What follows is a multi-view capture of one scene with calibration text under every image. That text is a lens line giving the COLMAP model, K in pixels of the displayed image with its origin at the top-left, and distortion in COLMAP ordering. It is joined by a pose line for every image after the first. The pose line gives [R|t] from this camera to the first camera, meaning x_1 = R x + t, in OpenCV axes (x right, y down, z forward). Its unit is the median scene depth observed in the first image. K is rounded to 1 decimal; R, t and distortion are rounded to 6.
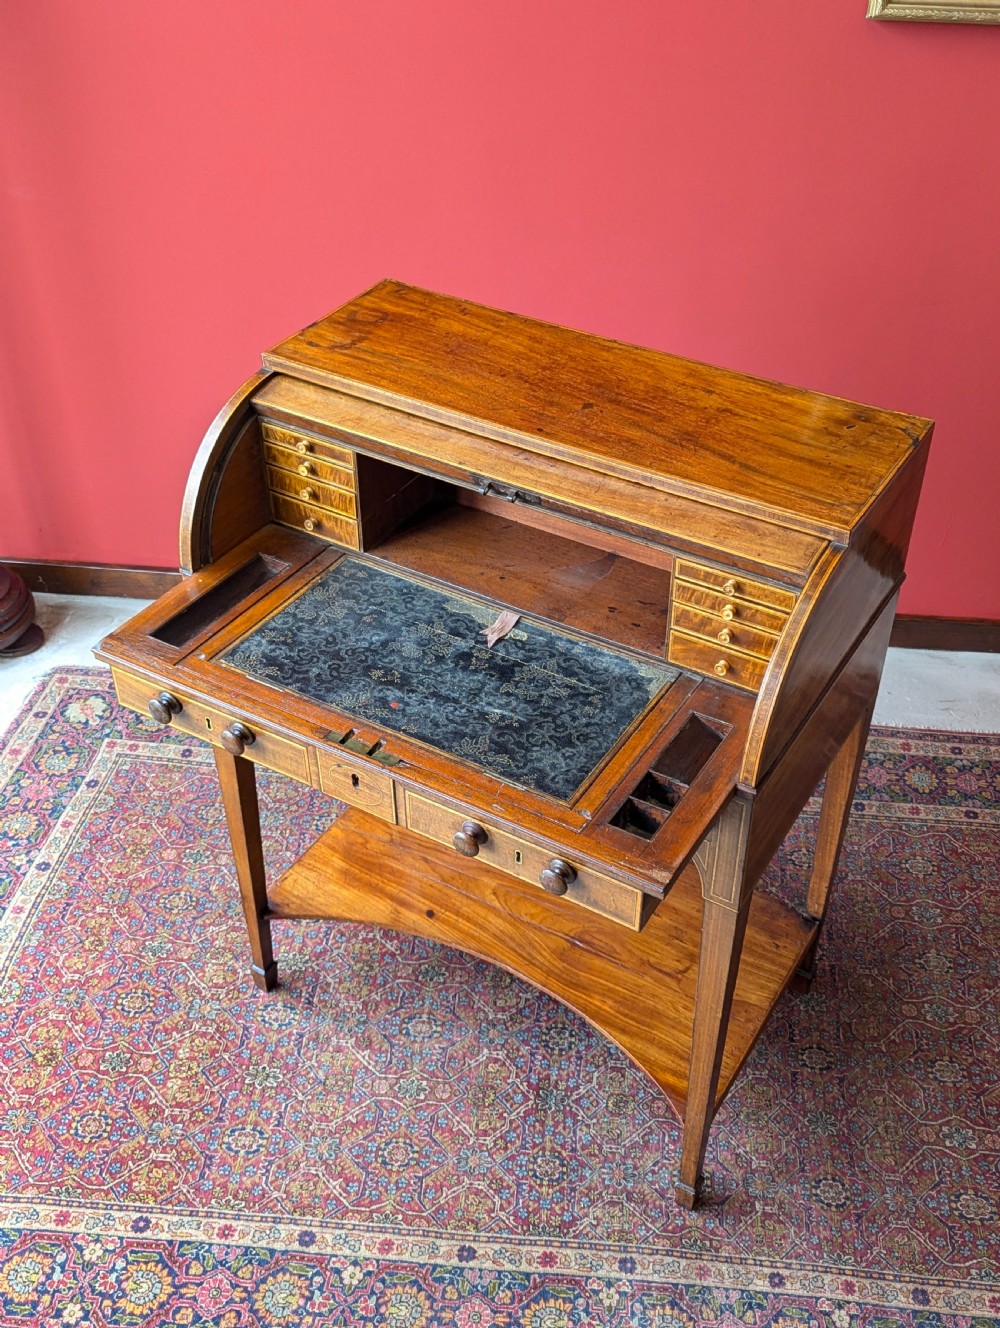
lens RADIAL K [[1403.6, 0, 536.4], [0, 1403.6, 664.6], [0, 0, 1]] dist [0.034492, 0.000000]
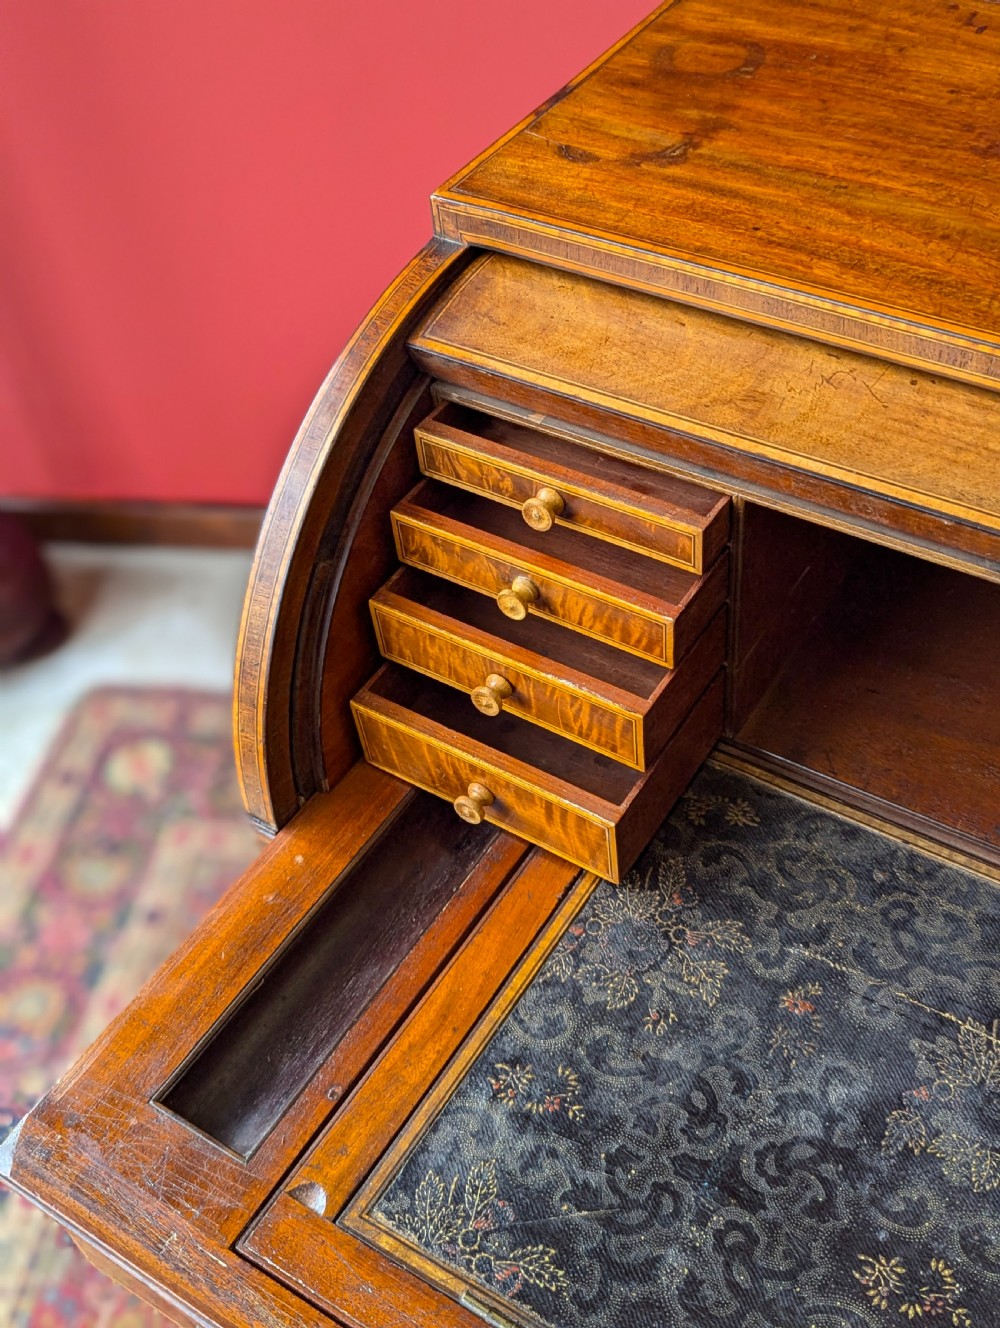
lens RADIAL K [[1425.4, 0, 535.0], [0, 1425.4, 640.2], [0, 0, 1]] dist [0.034524, 0.000000]
pose [[0.995440, -0.034175, -0.089060, -0.130386], [0.046108, 0.989693, 0.135583, -0.146237], [0.083509, -0.139071, 0.986755, 0.590750]]
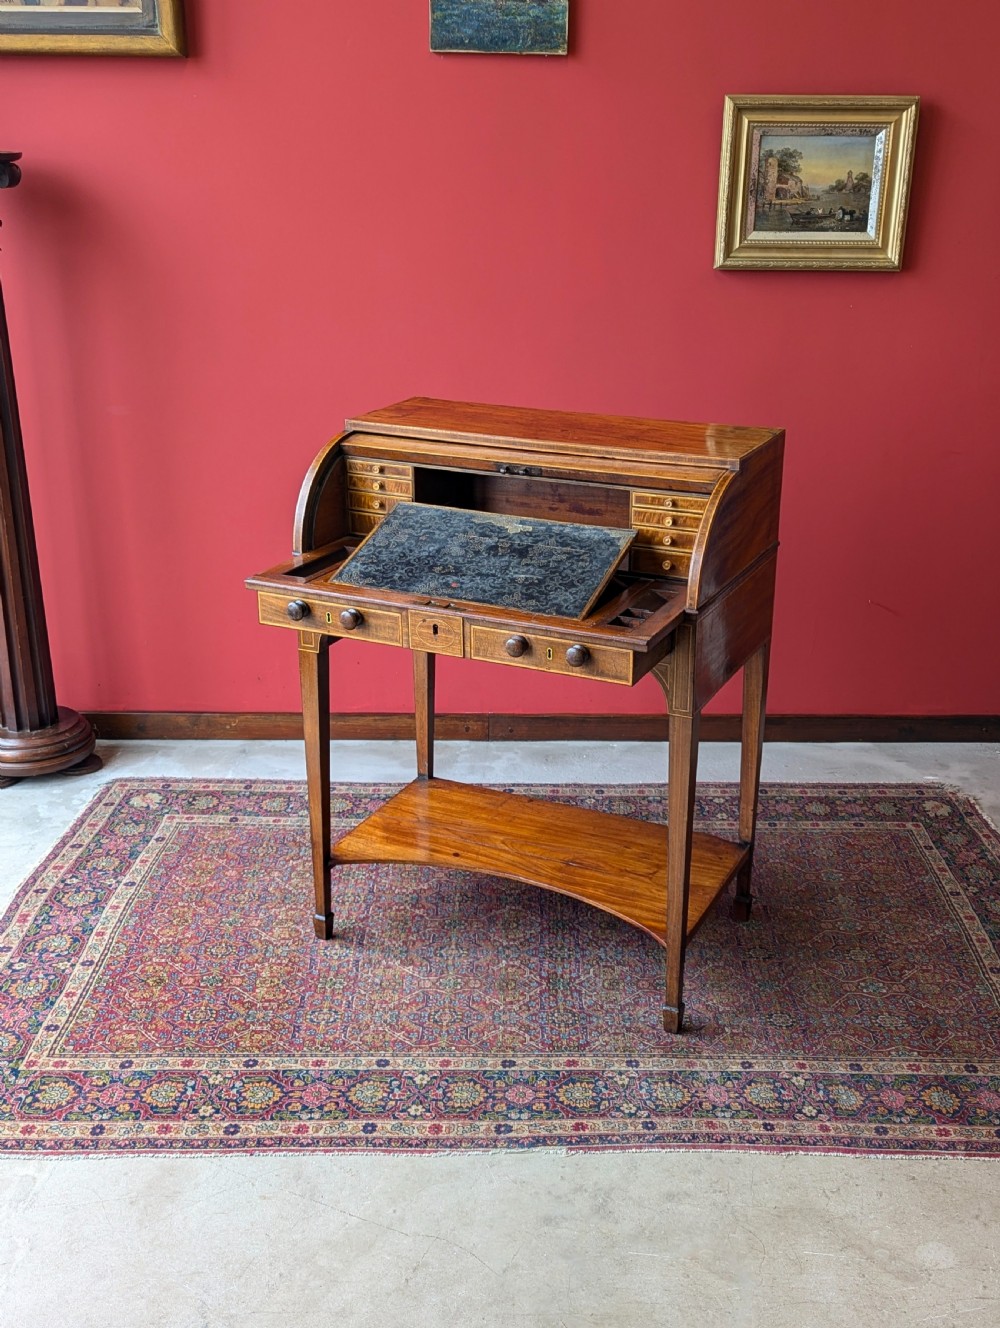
lens RADIAL K [[1403.6, 0, 529.2], [0, 1403.6, 649.2], [0, 0, 1]] dist [0.034492, 0.000000]
pose [[0.996013, -0.038120, 0.080659, -0.118587], [0.061454, 0.948564, -0.310564, 0.453979], [-0.064672, 0.314282, 0.947124, -0.334378]]
